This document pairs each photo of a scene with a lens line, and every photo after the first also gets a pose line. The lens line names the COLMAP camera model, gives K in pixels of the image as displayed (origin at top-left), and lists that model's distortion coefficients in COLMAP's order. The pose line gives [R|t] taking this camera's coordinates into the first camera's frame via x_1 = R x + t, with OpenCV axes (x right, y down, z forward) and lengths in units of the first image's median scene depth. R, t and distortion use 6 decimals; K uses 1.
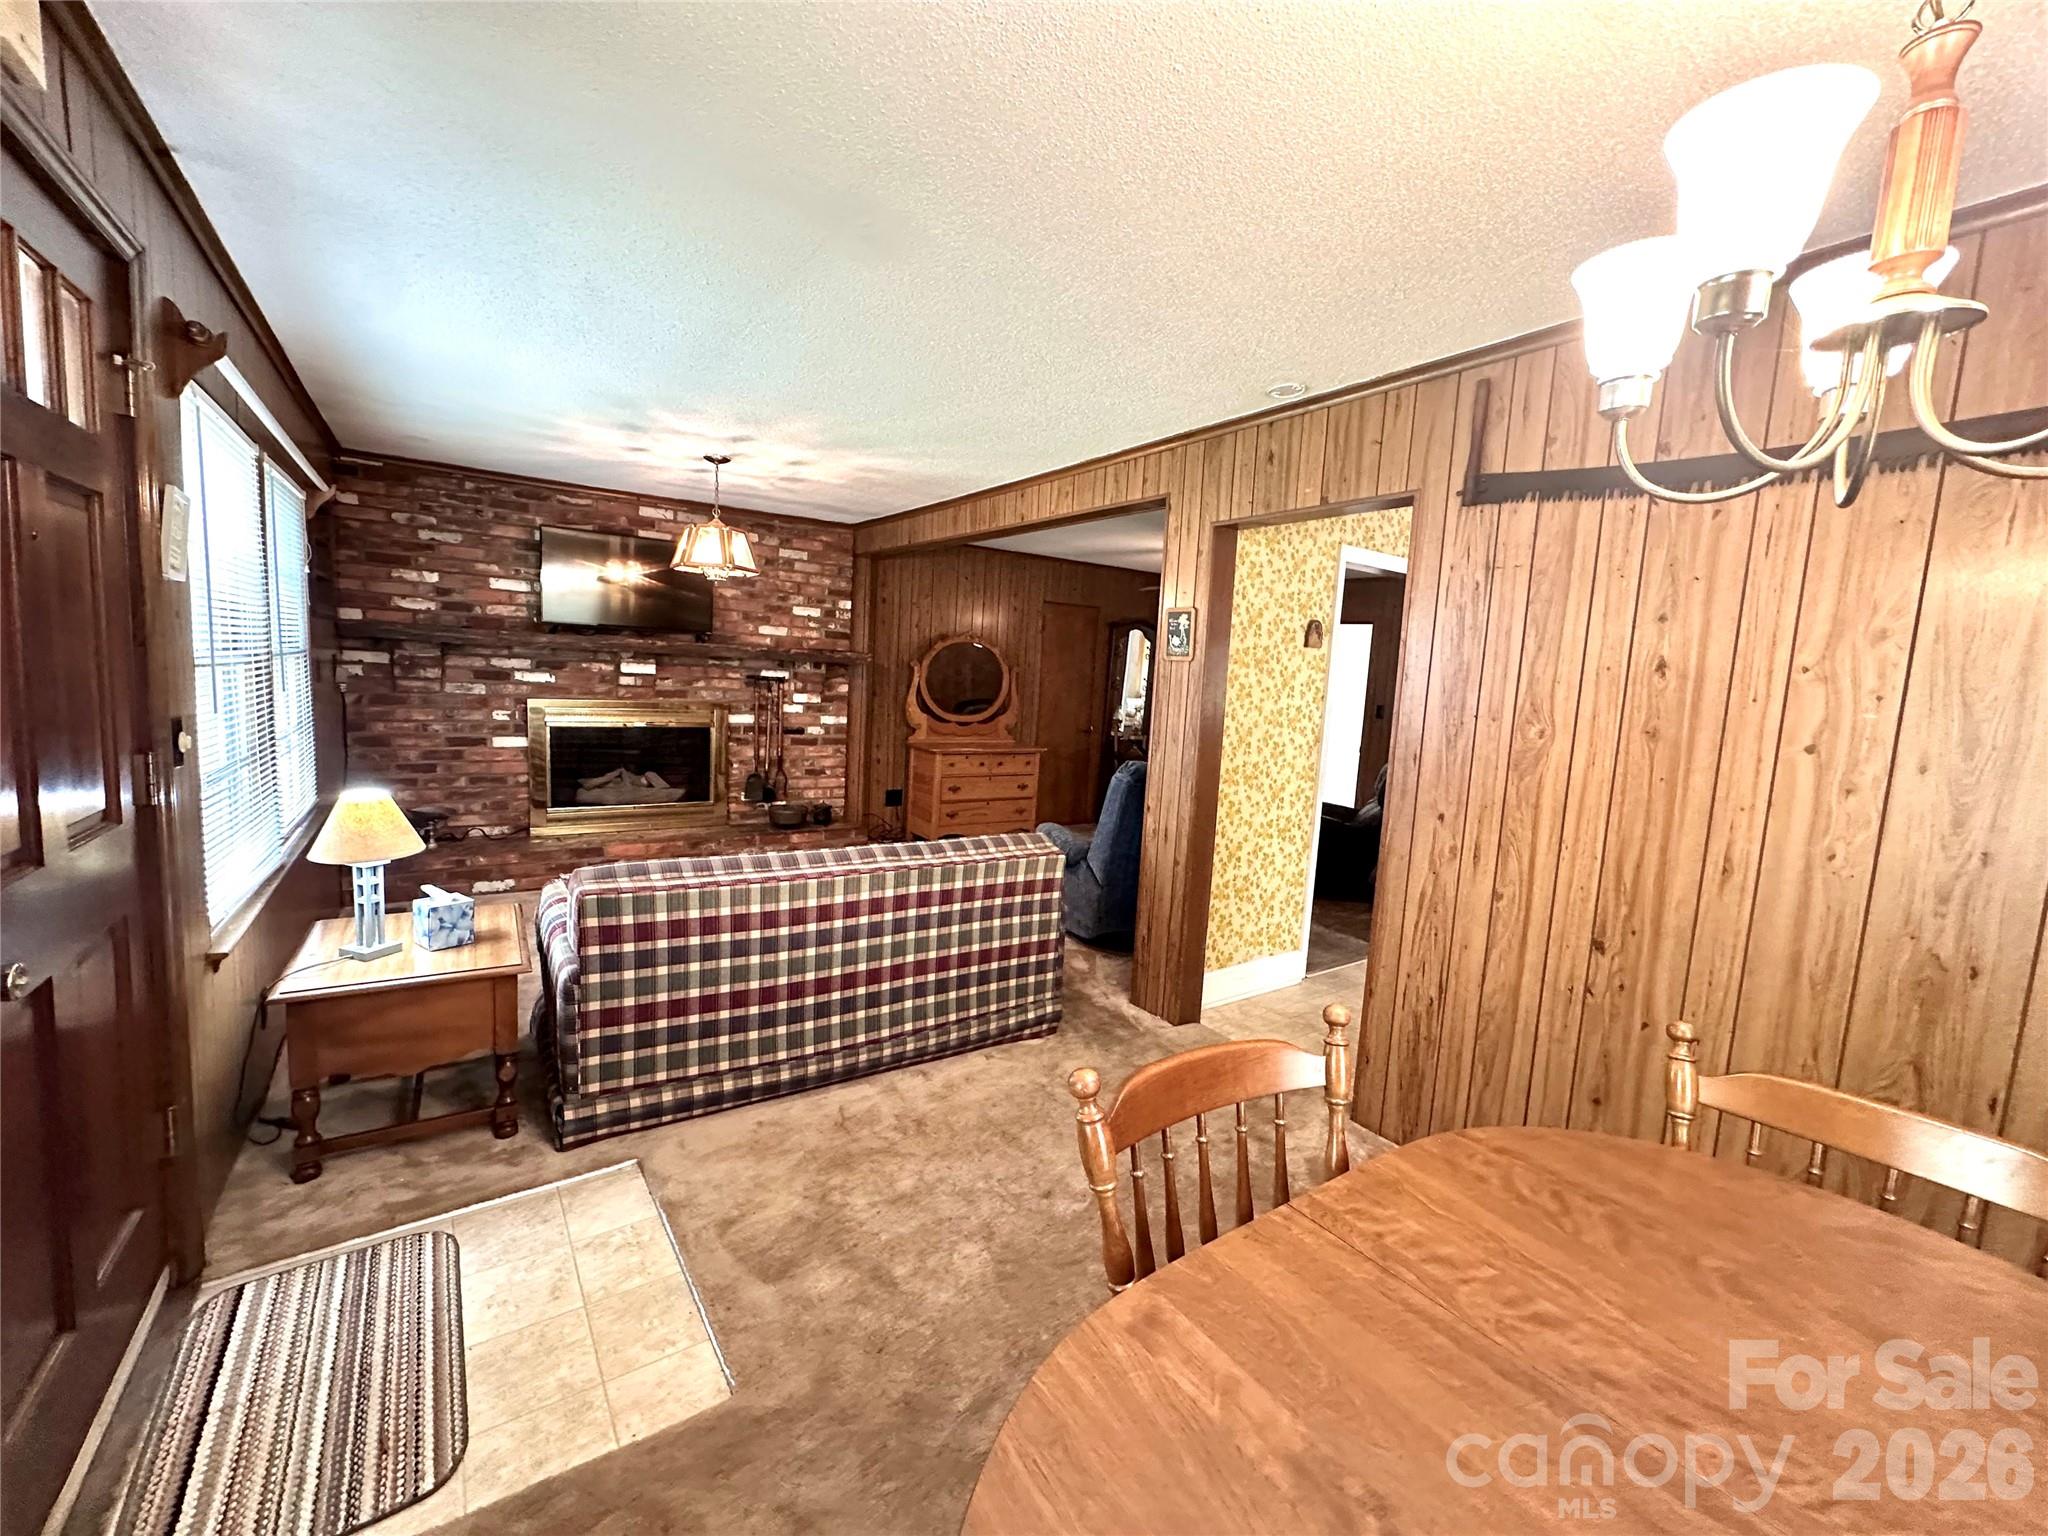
lens RADIAL K [[816.2, 0, 1023.2], [0, 816.2, 767.2], [0, 0, 1]] dist [-0.002250, 0.000255]
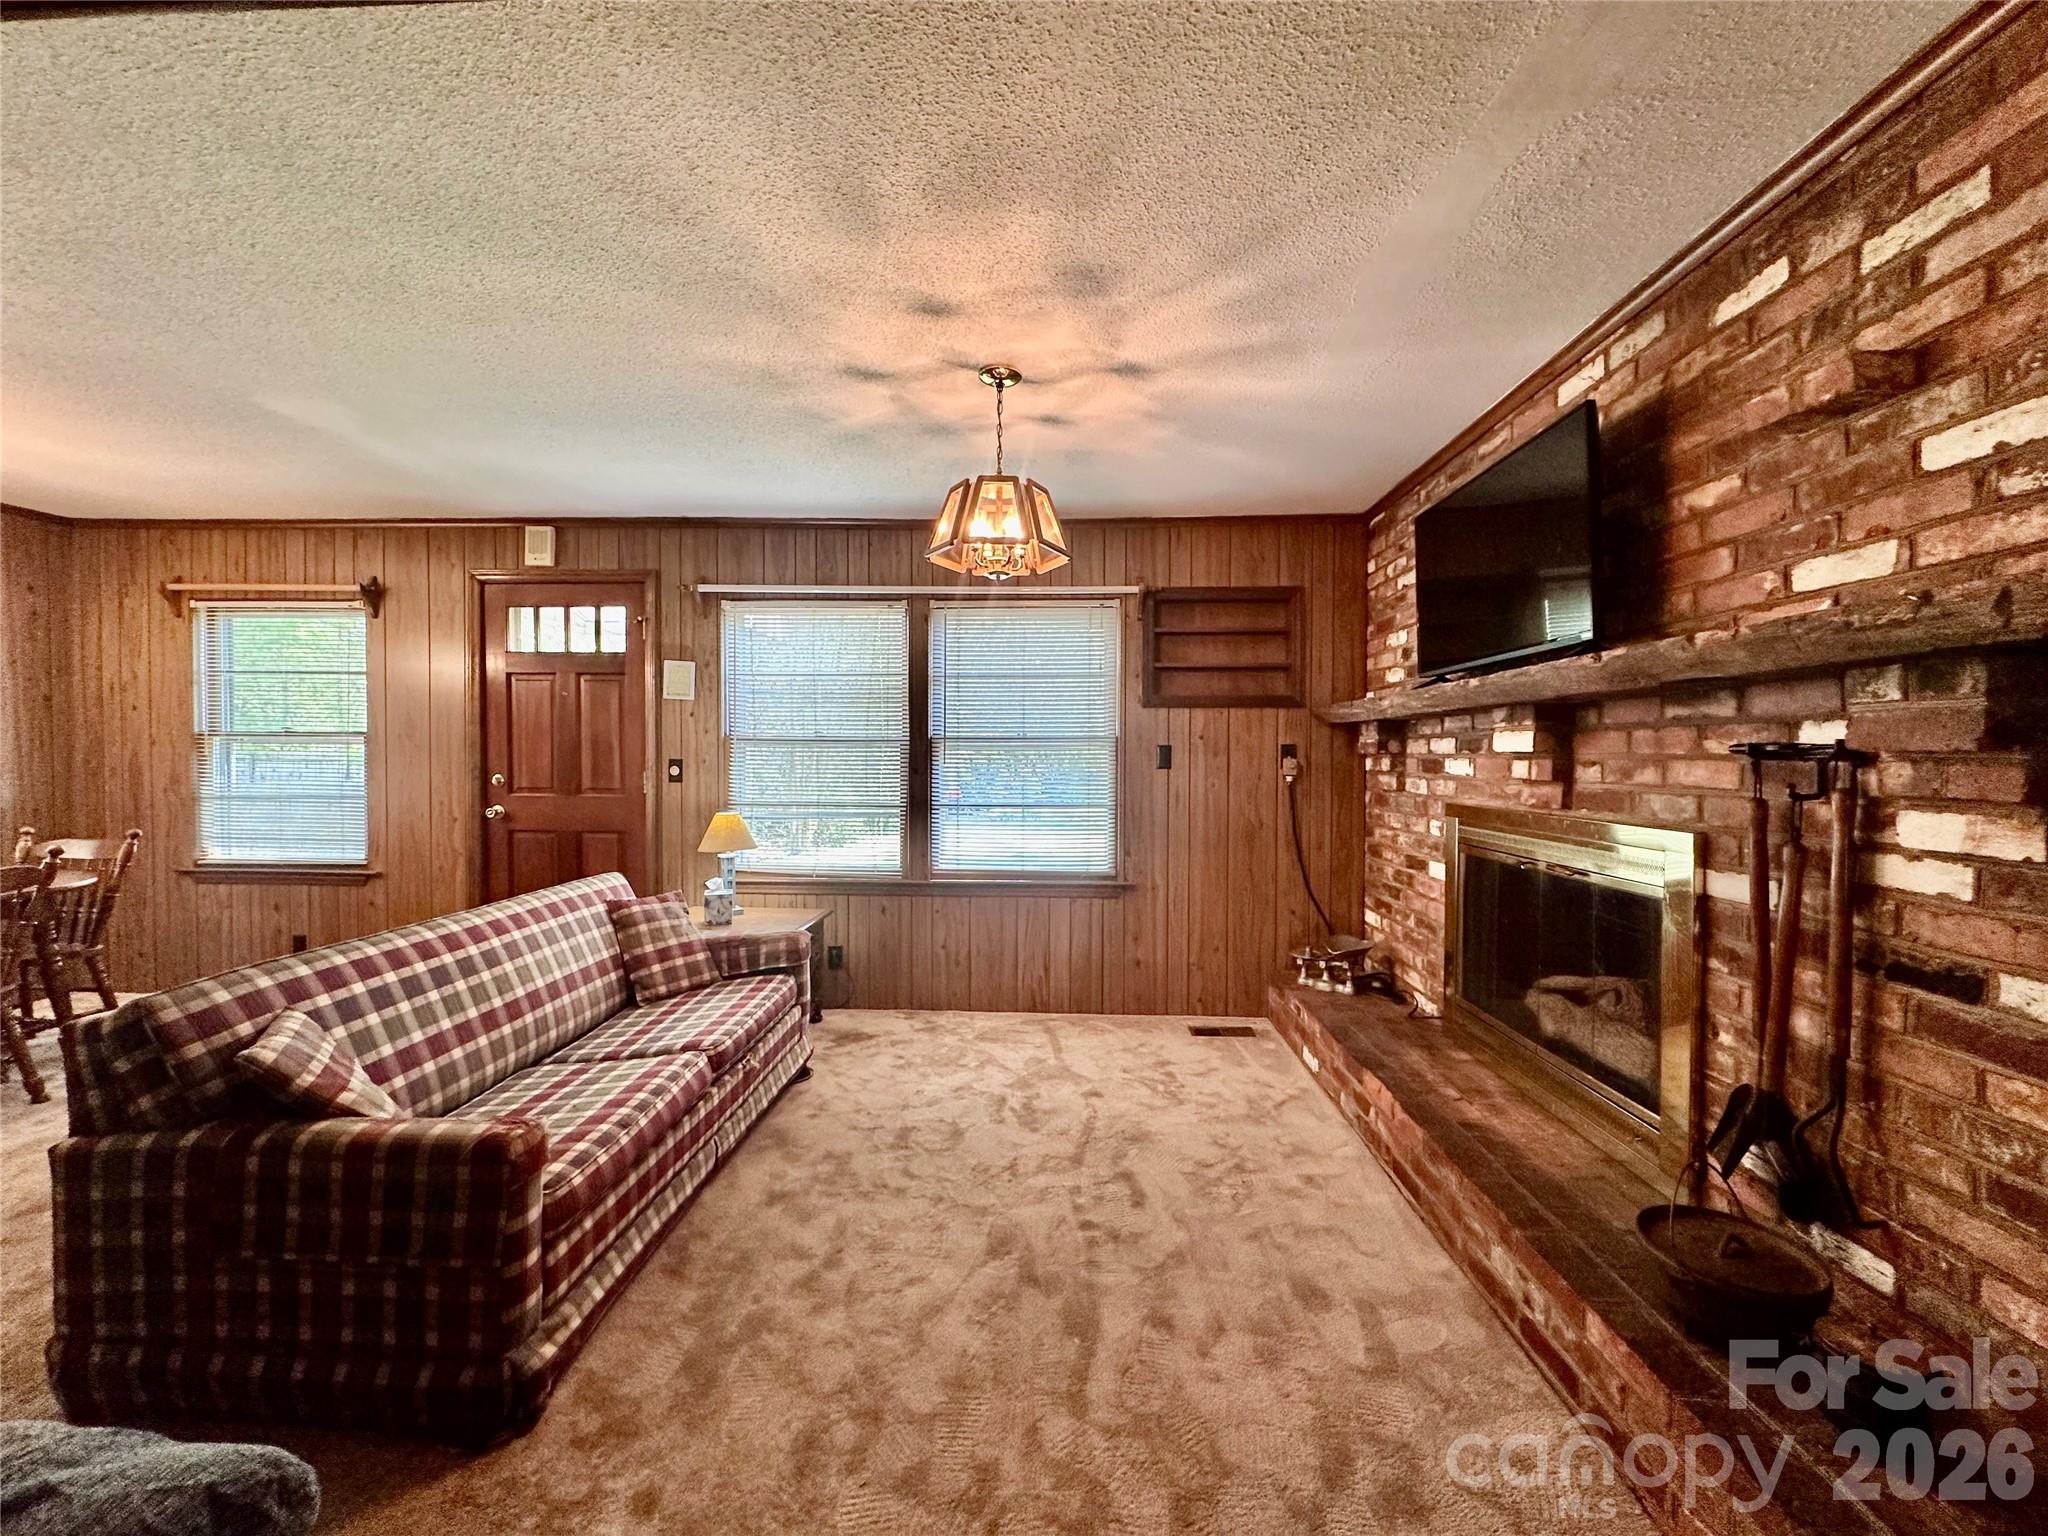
lens RADIAL K [[816.2, 0, 1023.2], [0, 816.2, 767.2], [0, 0, 1]] dist [-0.002250, 0.000255]
pose [[-0.603639, -0.047791, -0.795824, 0.056592], [-0.132591, 0.990318, 0.041101, -0.080919], [0.786155, 0.130329, -0.604131, 0.966187]]
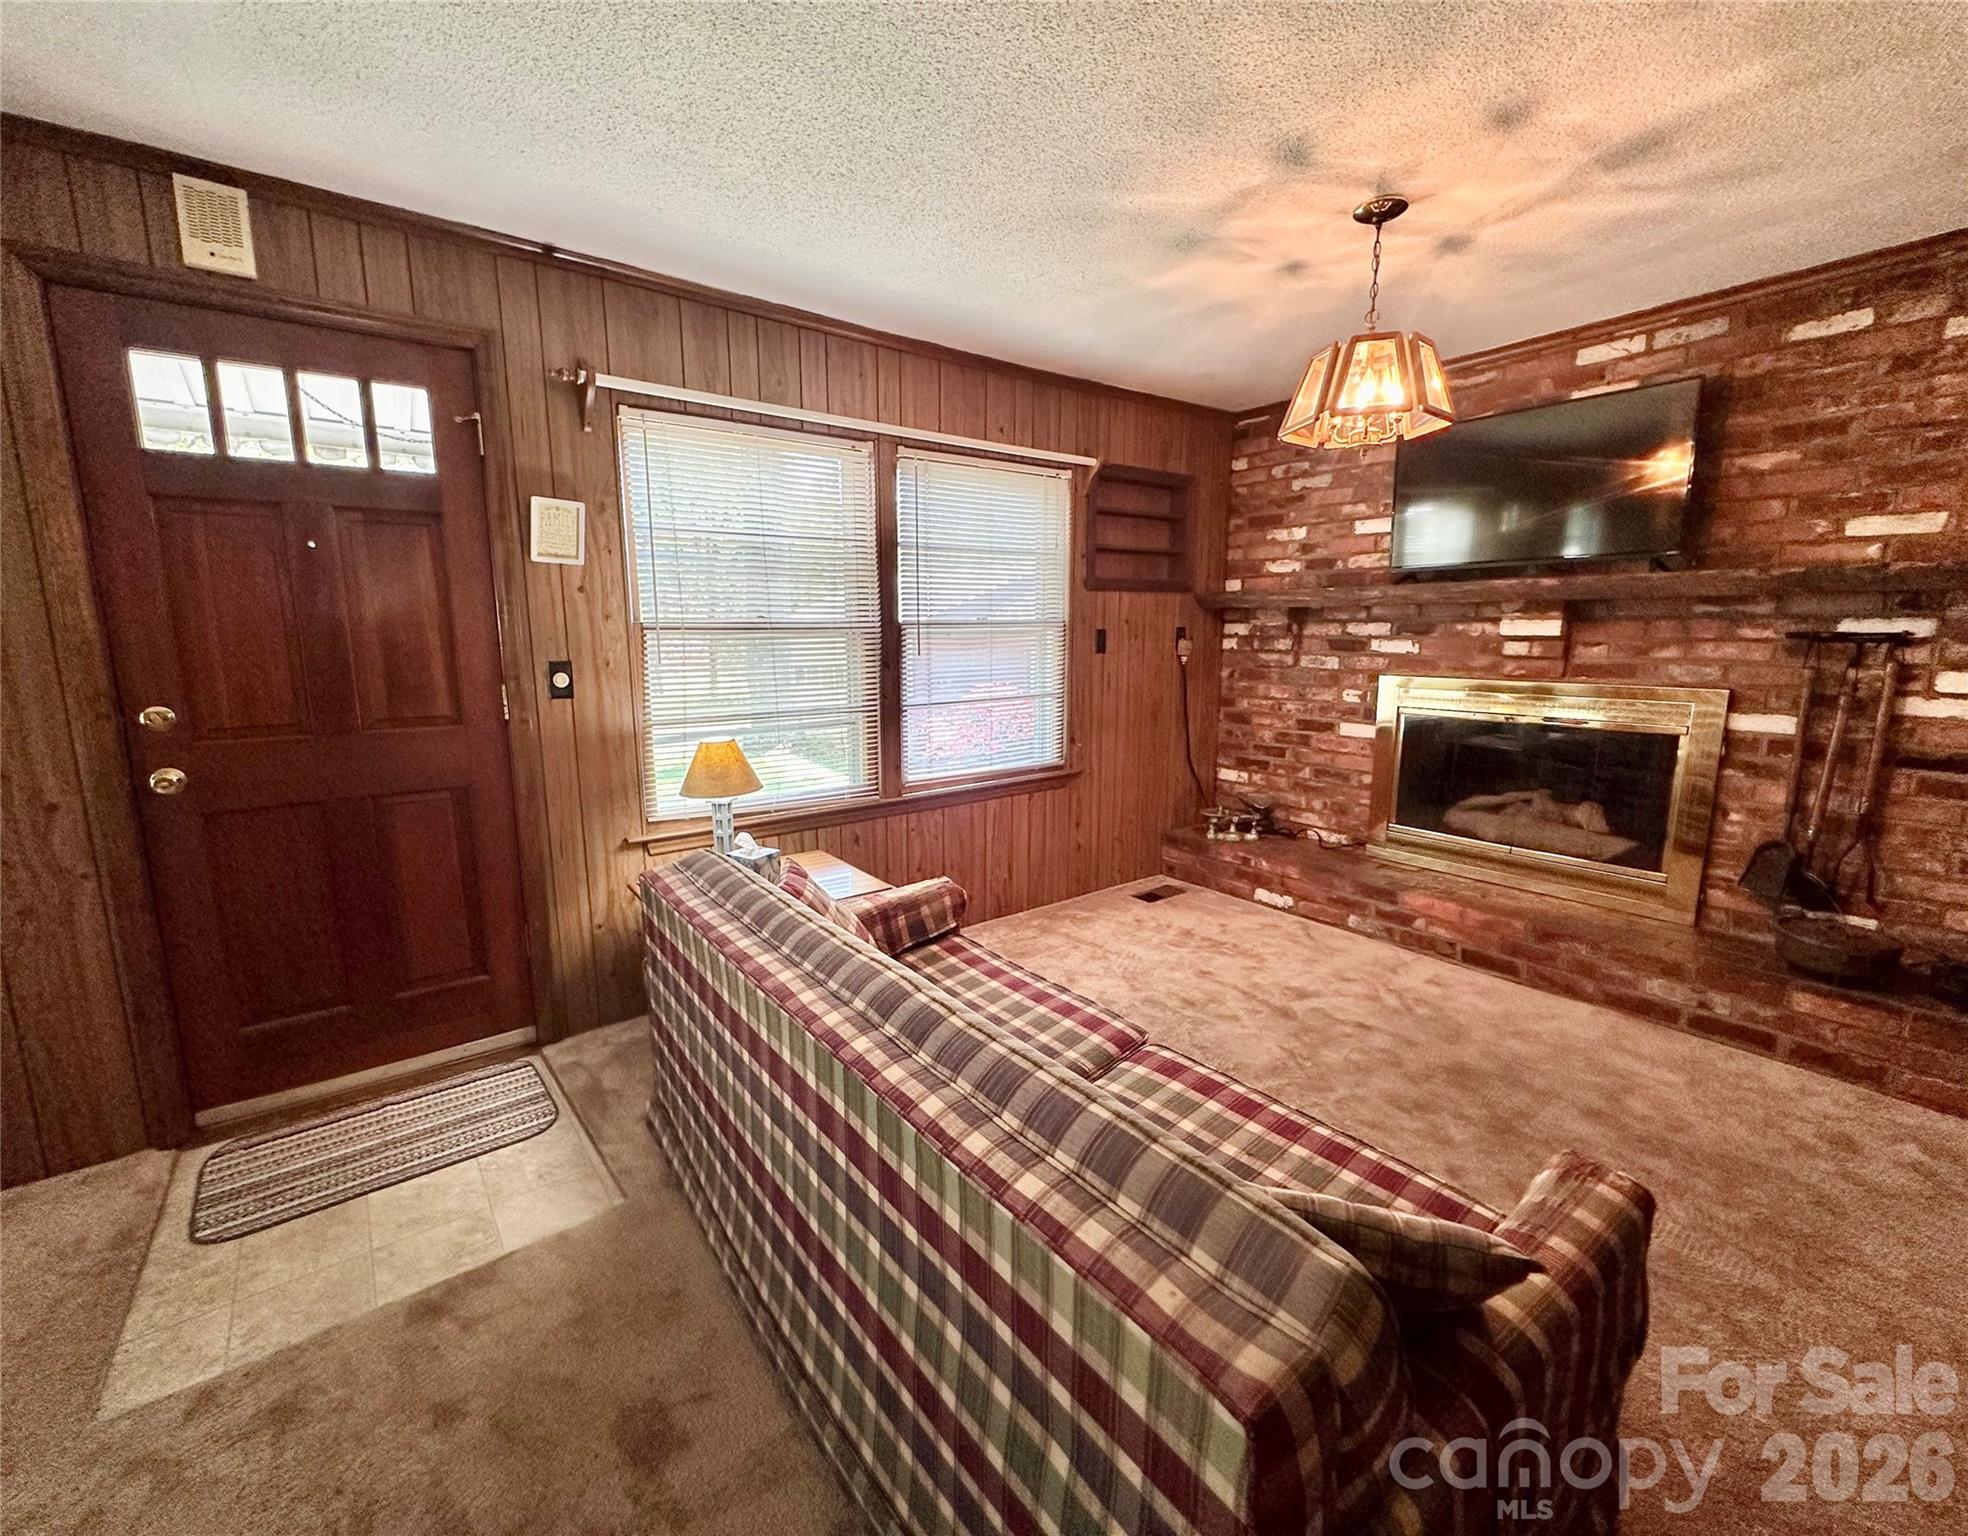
lens RADIAL K [[815.6, 0, 944.7], [0, 815.6, 766.0], [0, 0, 1]] dist [-0.001537, 0.000322]
pose [[0.021228, 0.112188, -0.993460, 0.124964], [-0.109036, 0.988017, 0.109244, -0.034225], [0.993811, 0.106004, 0.033206, 0.504418]]
